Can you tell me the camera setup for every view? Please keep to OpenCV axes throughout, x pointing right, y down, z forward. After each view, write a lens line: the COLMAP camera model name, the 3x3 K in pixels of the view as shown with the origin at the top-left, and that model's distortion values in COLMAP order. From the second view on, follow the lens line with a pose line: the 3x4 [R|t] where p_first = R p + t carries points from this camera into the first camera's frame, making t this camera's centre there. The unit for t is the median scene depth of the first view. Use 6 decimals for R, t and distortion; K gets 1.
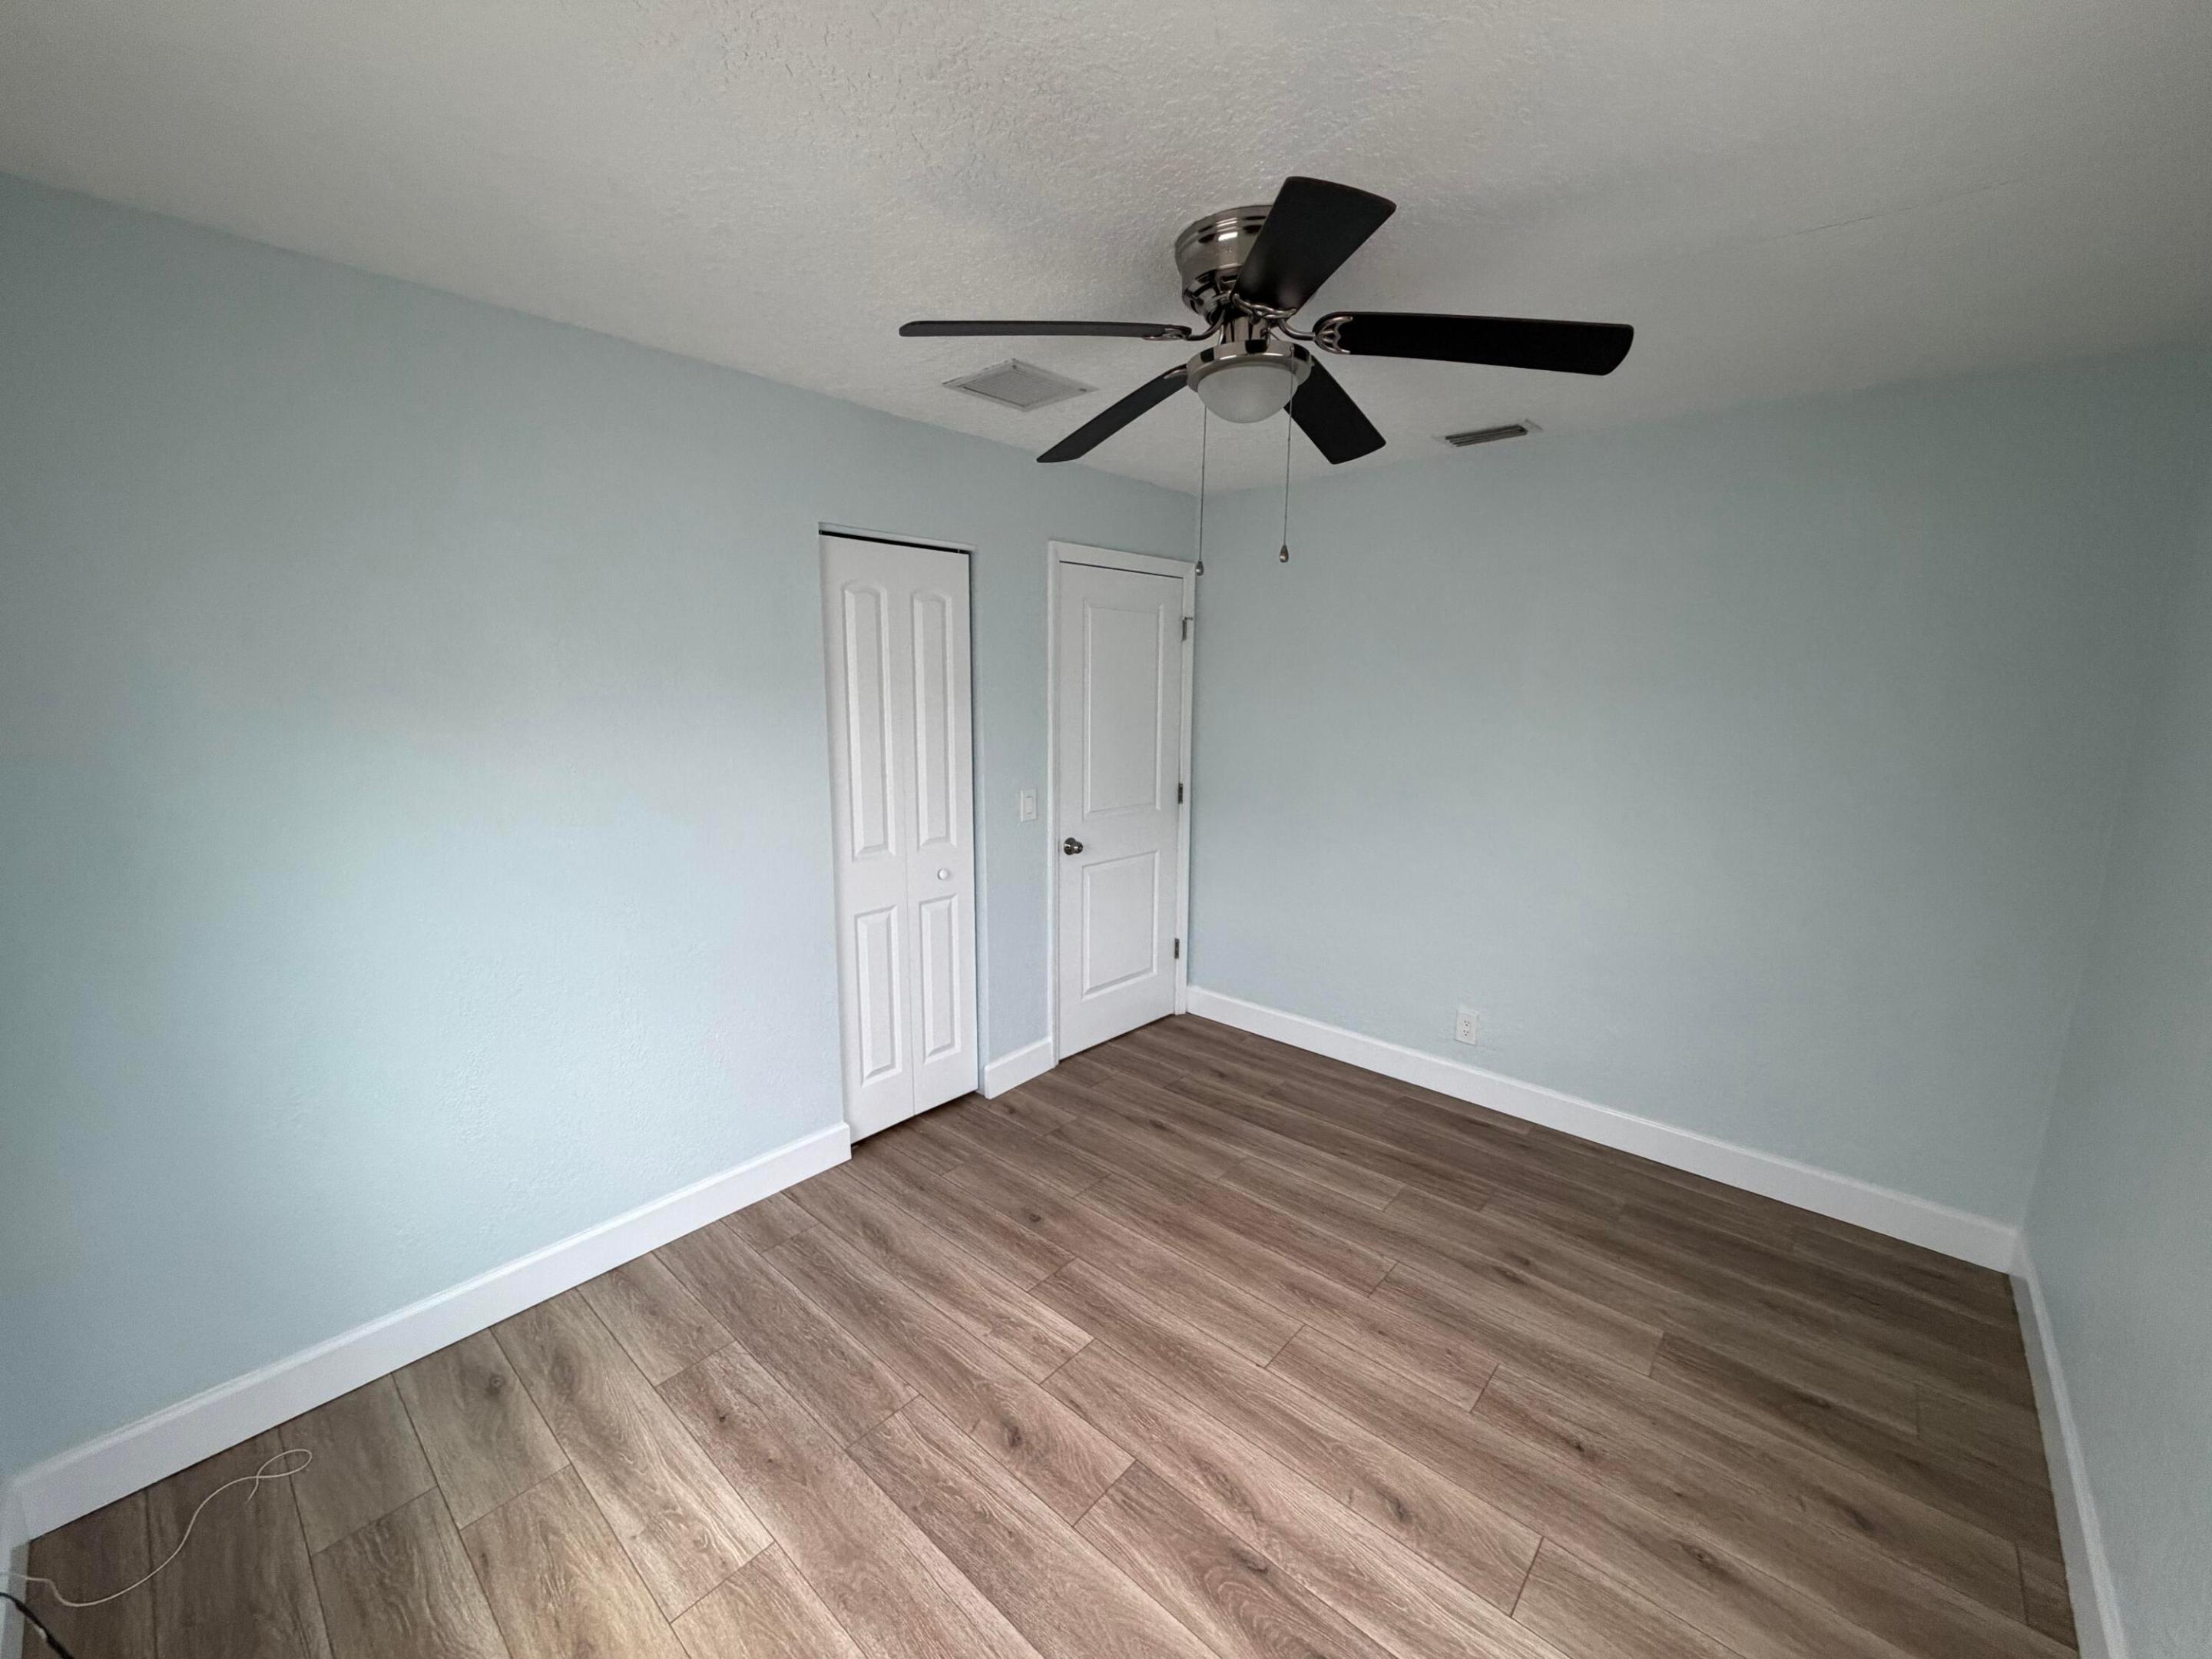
lens RADIAL K [[878.3, 0, 1112.4], [0, 878.3, 819.9], [0, 0, 1]] dist [0.000257, -0.000202]
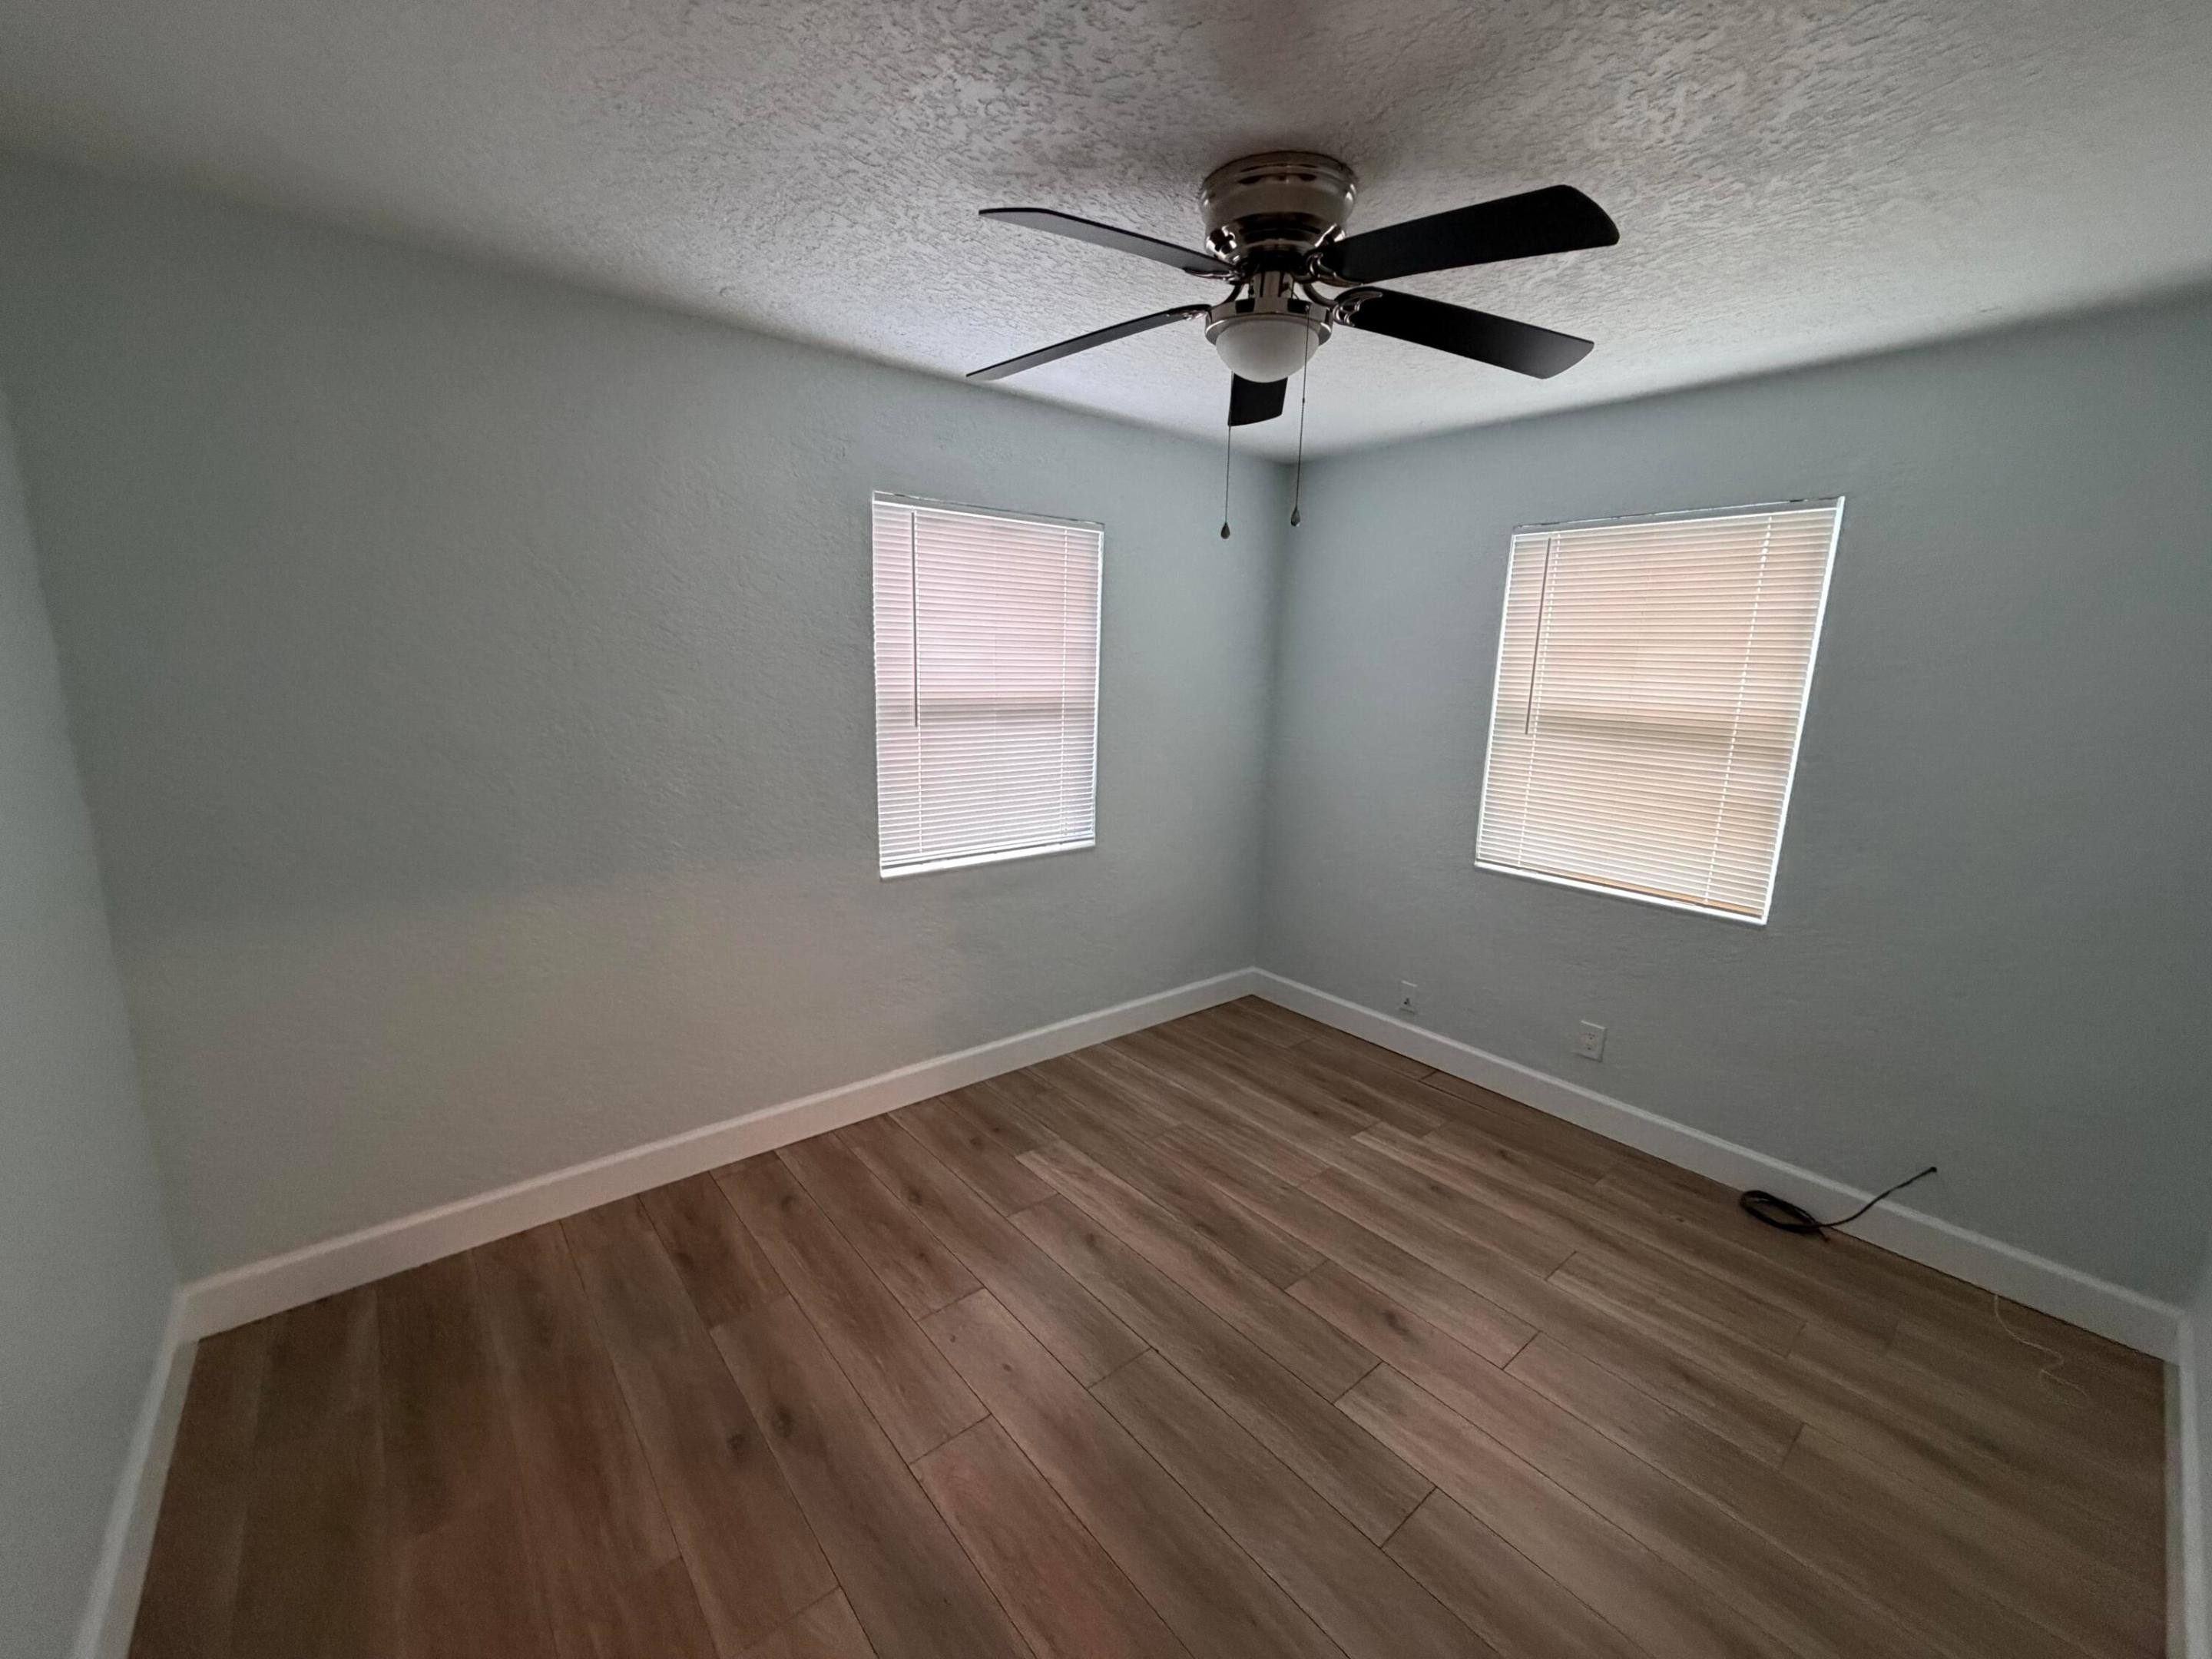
lens RADIAL K [[877.8, 0, 1107.1], [0, 877.8, 835.7], [0, 0, 1]] dist [-0.001092, -0.000642]
pose [[-0.987083, -0.065603, 0.146165, 0.123336], [-0.008633, 0.932777, 0.360352, -0.280192], [-0.159980, 0.354435, -0.921294, 1.817263]]
